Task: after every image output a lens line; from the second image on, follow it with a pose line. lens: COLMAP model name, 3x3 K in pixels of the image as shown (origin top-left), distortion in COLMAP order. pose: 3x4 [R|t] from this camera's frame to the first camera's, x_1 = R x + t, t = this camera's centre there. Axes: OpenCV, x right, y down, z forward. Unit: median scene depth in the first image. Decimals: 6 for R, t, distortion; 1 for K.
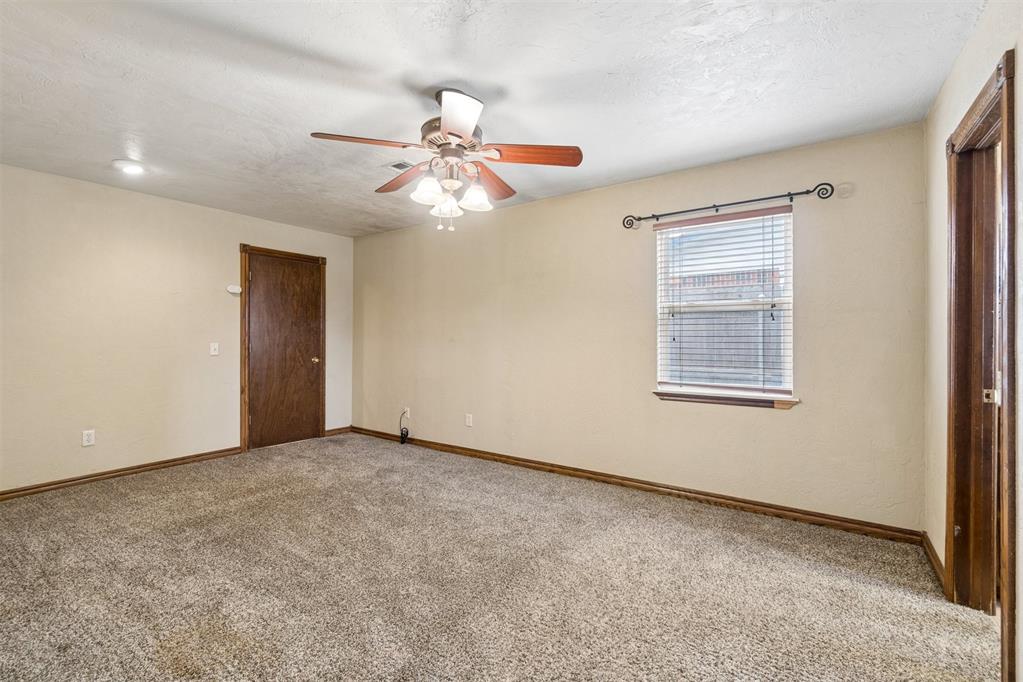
lens RADIAL K [[430.4, 0, 511.5], [0, 430.4, 341.0], [0, 0, 1]] dist [-0.000922, 0.000187]
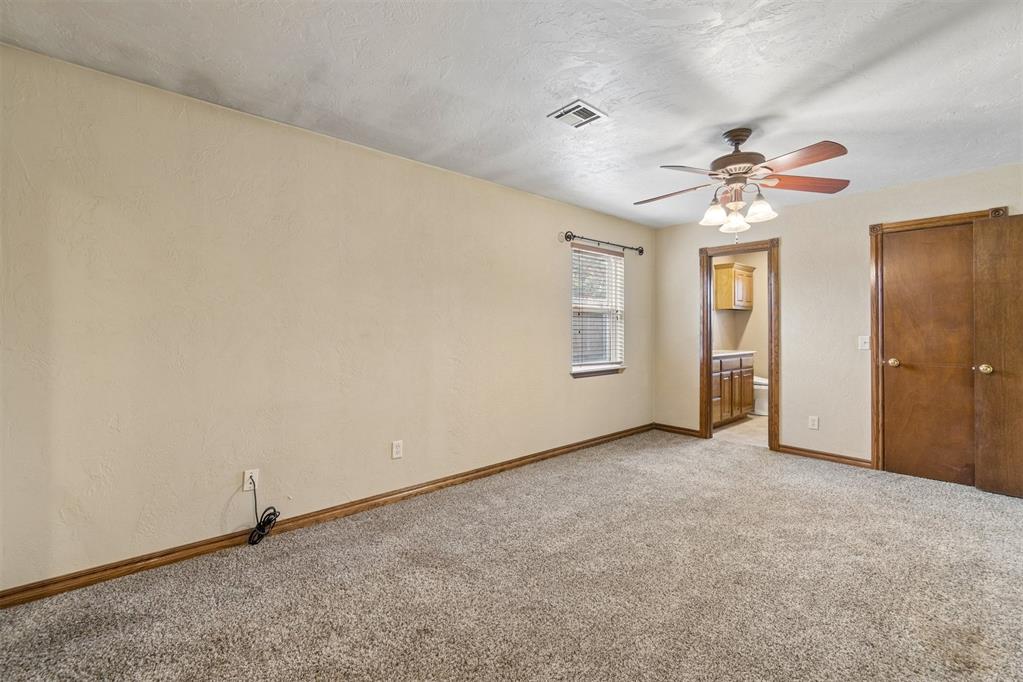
lens RADIAL K [[439.6, 0, 512.4], [0, 439.6, 335.0], [0, 0, 1]] dist [-0.004759, 0.000225]
pose [[0.249210, -0.004852, 0.968437, -0.960228], [0.012121, 0.999925, 0.001891, 0.000572], [-0.968374, 0.011267, 0.249250, 0.832545]]
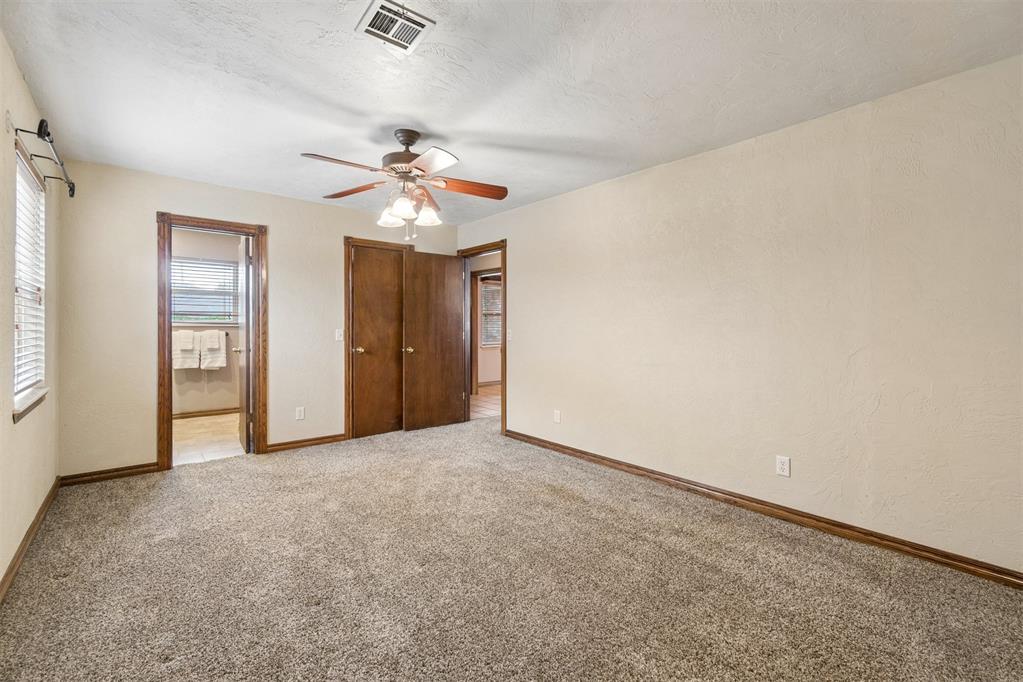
lens RADIAL K [[444.7, 0, 507.4], [0, 444.7, 325.8], [0, 0, 1]] dist [-0.004224, 0.000103]
pose [[-0.960959, 0.006650, 0.276610, -0.502989], [0.009759, 0.999904, 0.009866, -0.002412], [-0.276517, 0.012180, -0.960932, 1.387277]]
